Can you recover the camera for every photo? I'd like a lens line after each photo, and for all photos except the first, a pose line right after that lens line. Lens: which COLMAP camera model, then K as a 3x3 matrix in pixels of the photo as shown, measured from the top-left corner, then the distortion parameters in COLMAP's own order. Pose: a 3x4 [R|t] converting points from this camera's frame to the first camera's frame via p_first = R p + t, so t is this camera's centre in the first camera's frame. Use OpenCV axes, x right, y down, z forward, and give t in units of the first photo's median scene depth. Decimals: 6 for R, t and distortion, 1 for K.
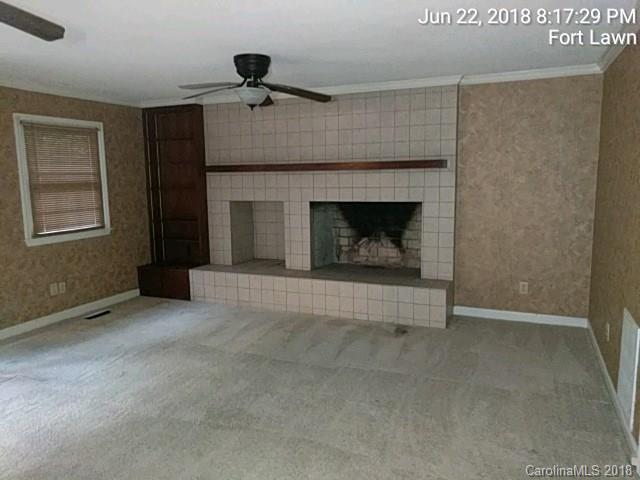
lens RADIAL K [[484.5, 0, 319.3], [0, 484.5, 245.0], [0, 0, 1]] dist [-0.008881, -0.001700]
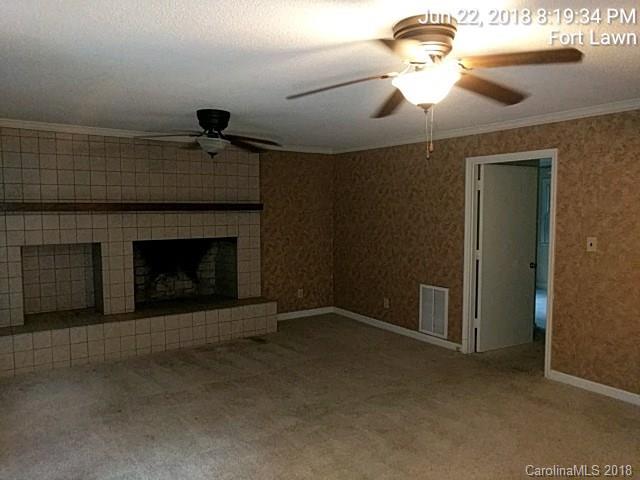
lens RADIAL K [[484.5, 0, 318.6], [0, 484.5, 236.9], [0, 0, 1]] dist [-0.008881, -0.001700]
pose [[0.527181, -0.035157, 0.849025, -0.724911], [0.118116, 0.992476, -0.032244, -0.024084], [-0.841504, 0.117282, 0.527367, 0.169703]]
